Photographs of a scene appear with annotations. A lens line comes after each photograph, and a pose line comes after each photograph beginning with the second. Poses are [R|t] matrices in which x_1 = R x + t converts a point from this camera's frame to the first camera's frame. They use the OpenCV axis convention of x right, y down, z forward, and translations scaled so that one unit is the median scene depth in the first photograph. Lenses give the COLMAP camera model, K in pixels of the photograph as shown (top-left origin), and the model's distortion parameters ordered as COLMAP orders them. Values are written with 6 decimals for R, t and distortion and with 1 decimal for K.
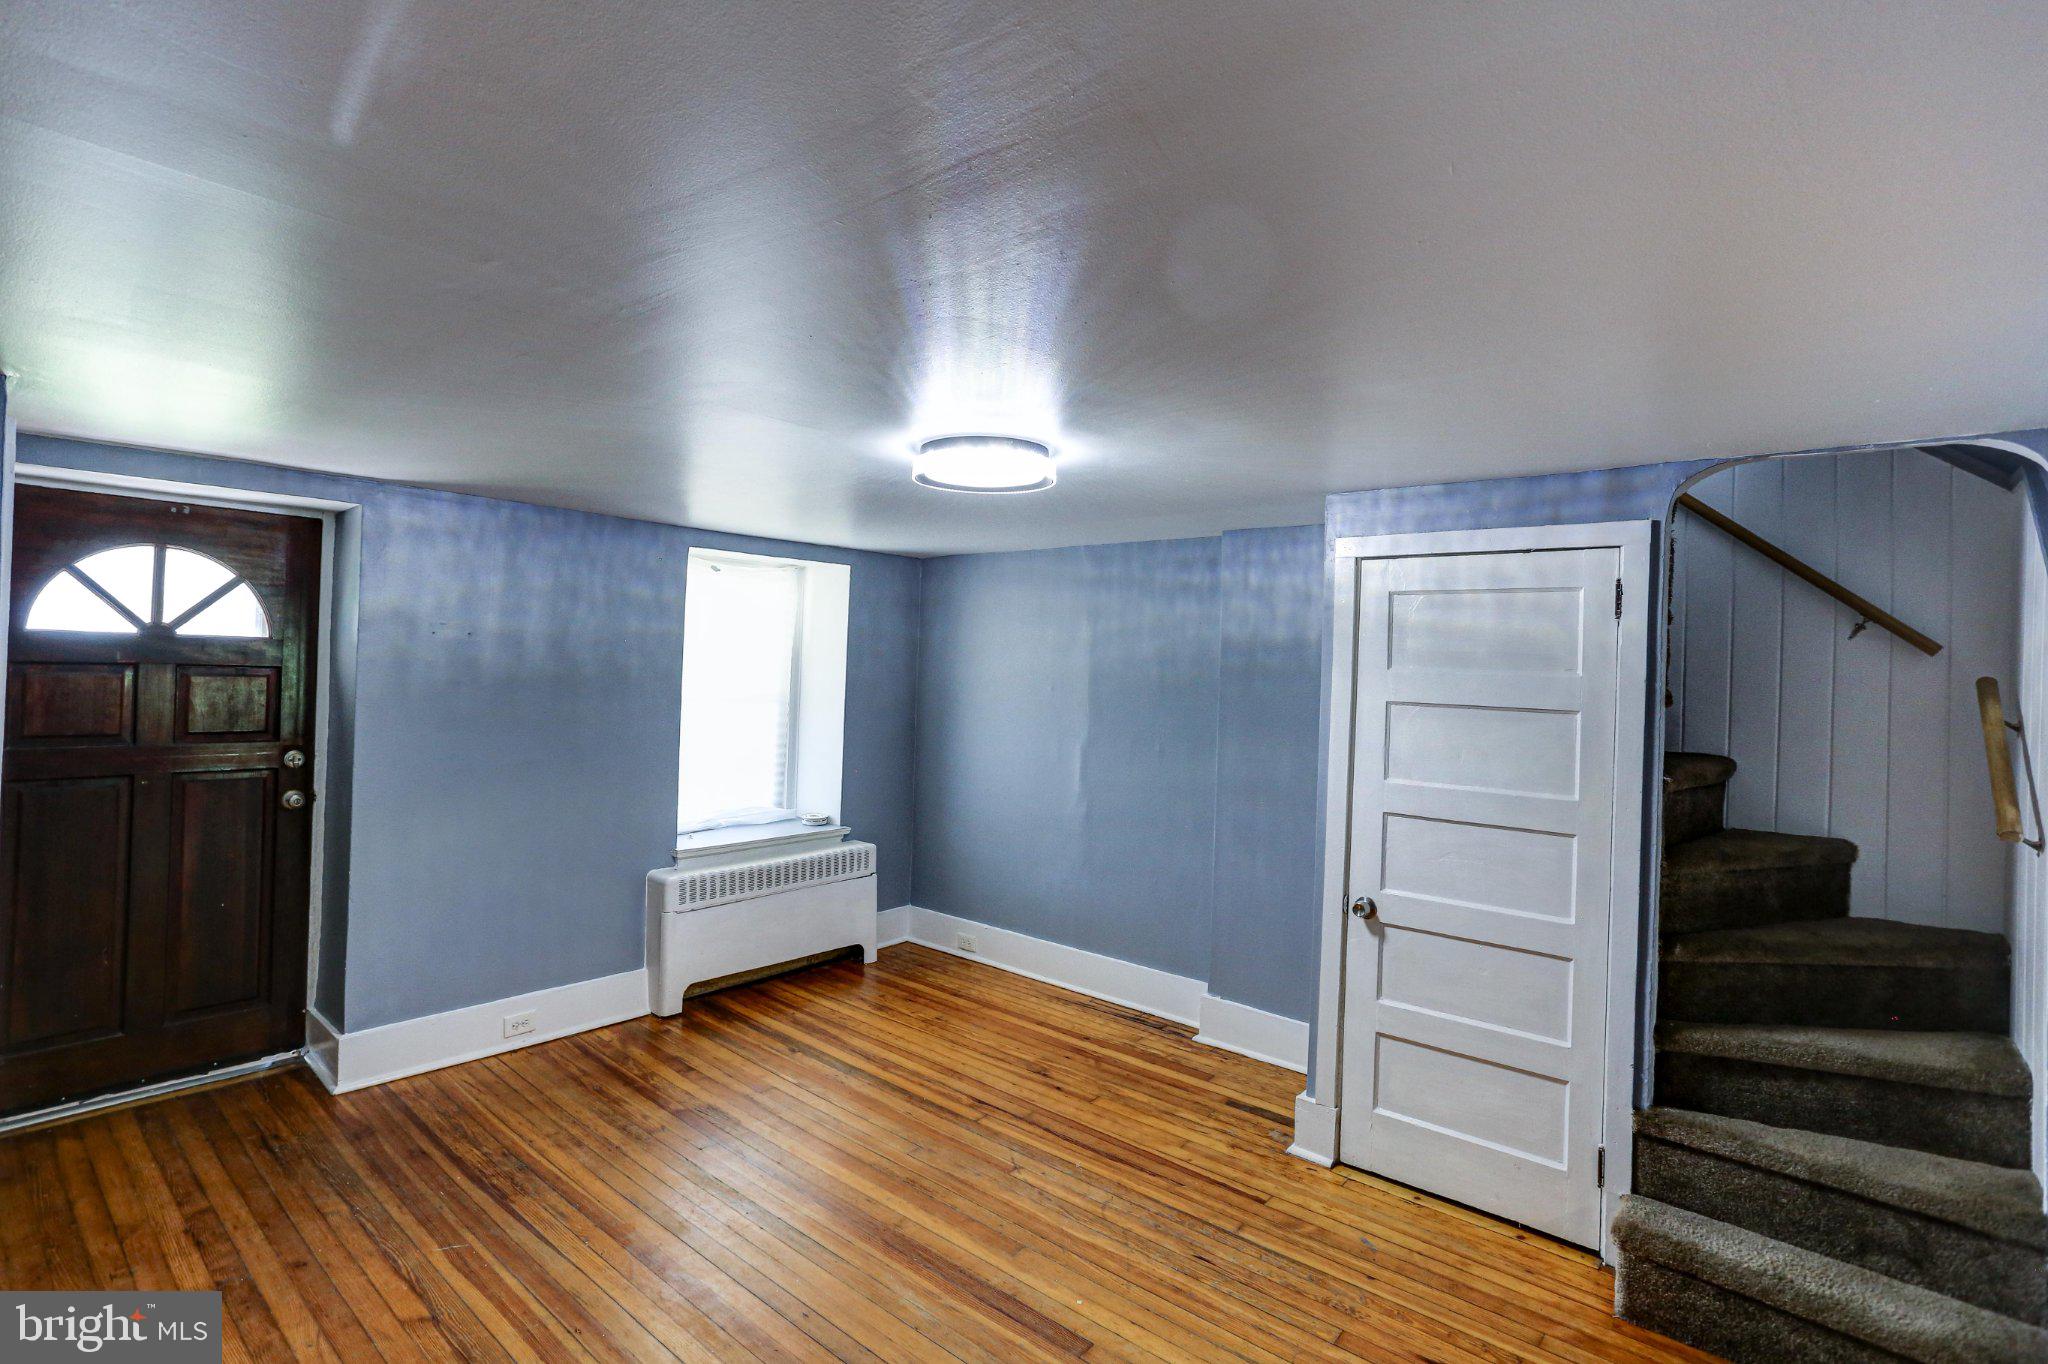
lens RADIAL K [[1008.5, 0, 1018.4], [0, 1008.5, 653.9], [0, 0, 1]] dist [-0.062829, 0.042386]
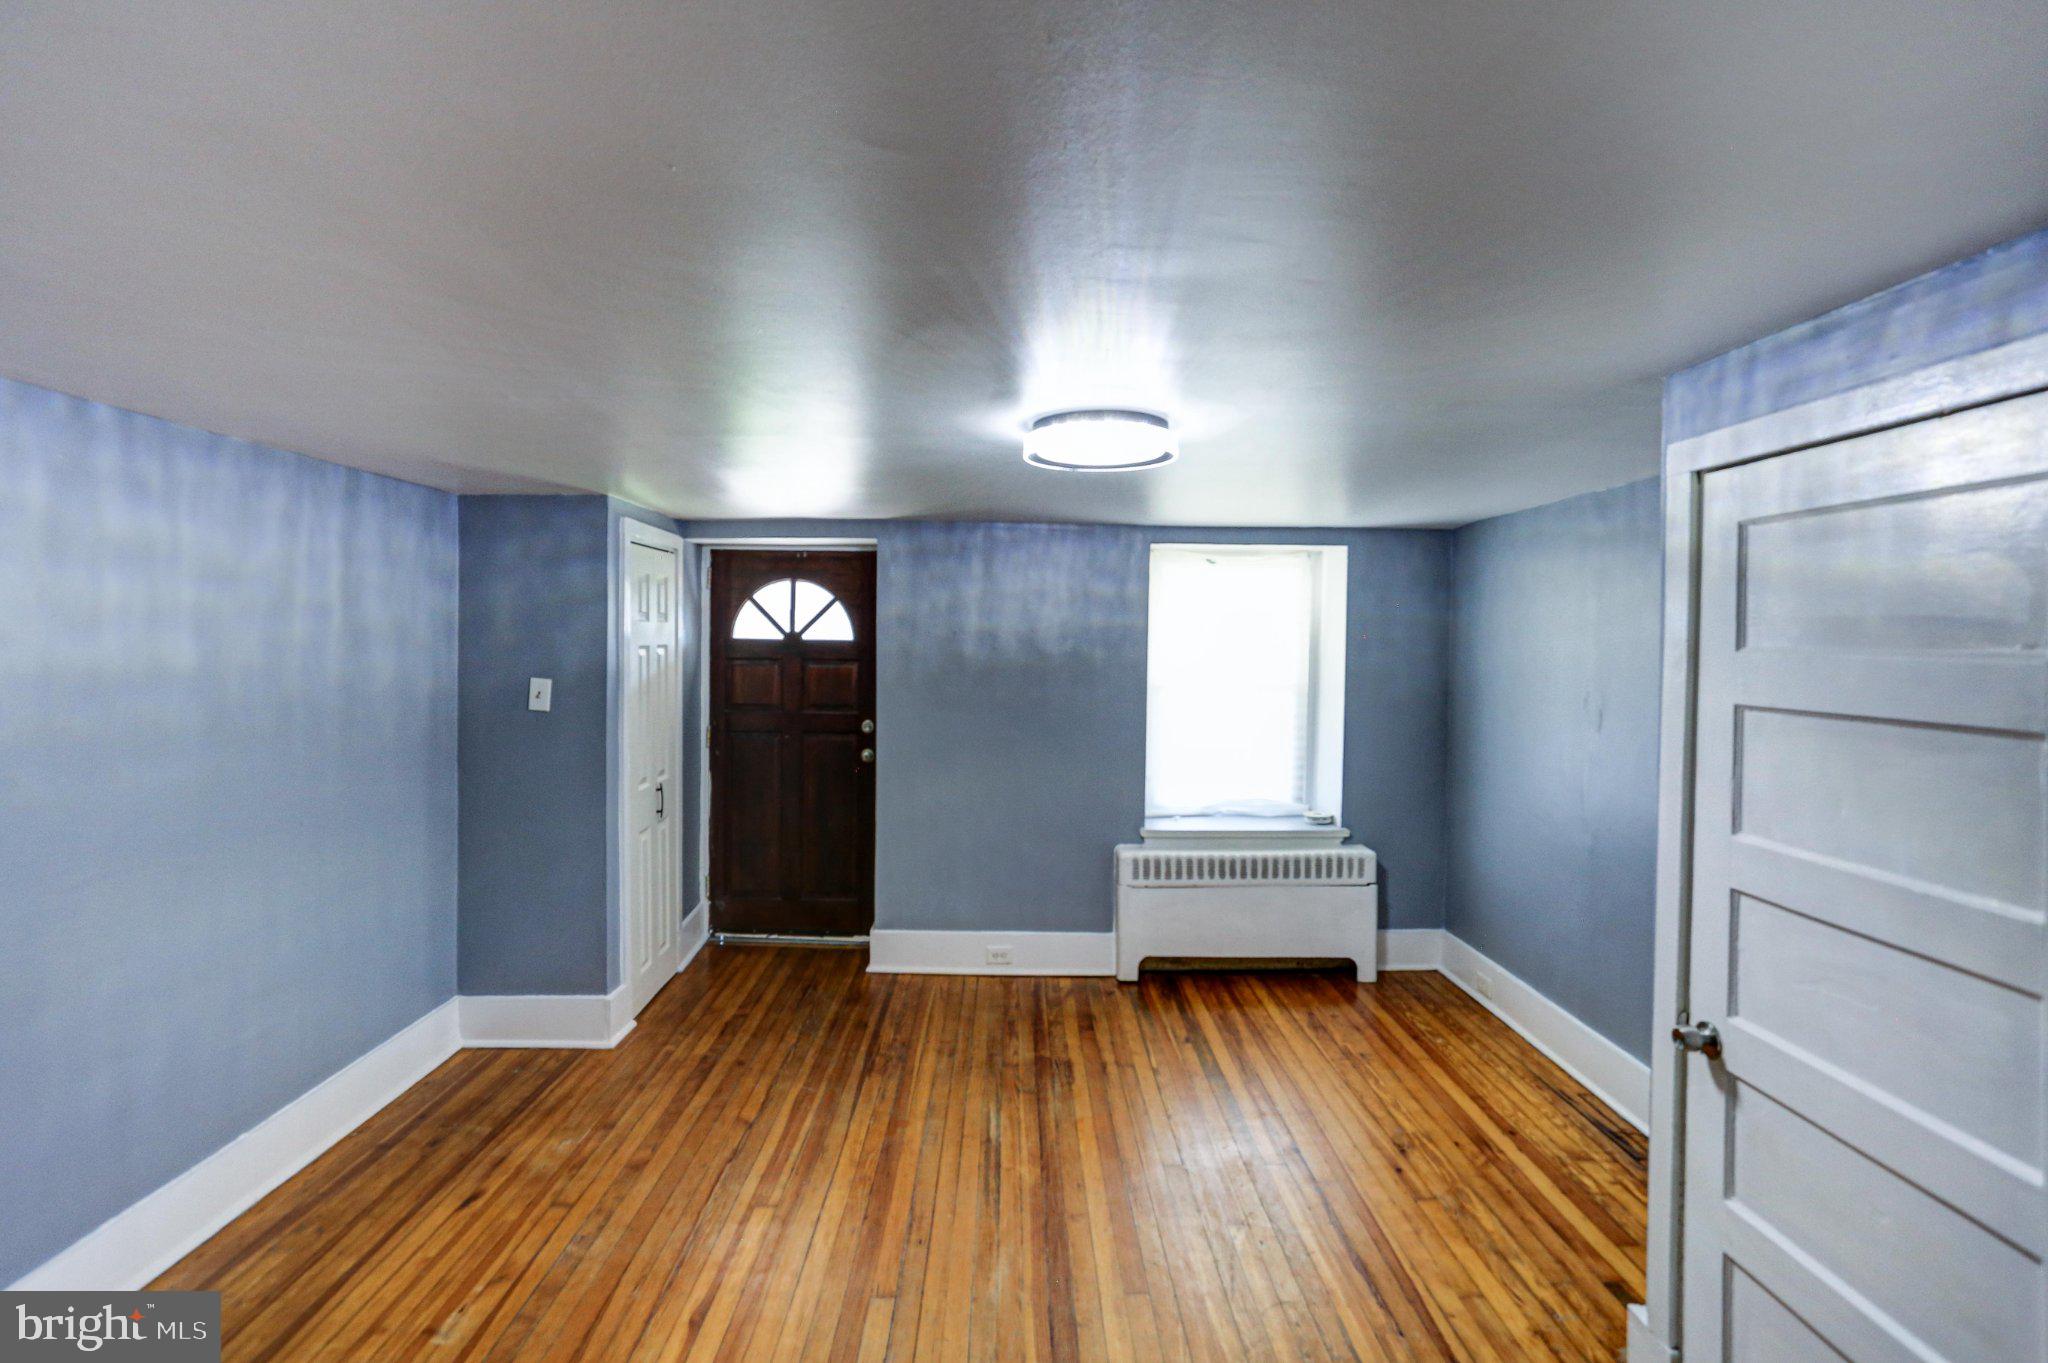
lens RADIAL K [[1008.5, 0, 1018.4], [0, 1008.5, 653.4], [0, 0, 1]] dist [-0.062829, 0.042386]
pose [[0.638564, -0.011797, -0.769478, 0.435774], [0.017877, 0.999840, -0.000494, 0.007312], [0.769361, -0.013440, 0.638673, 0.232650]]
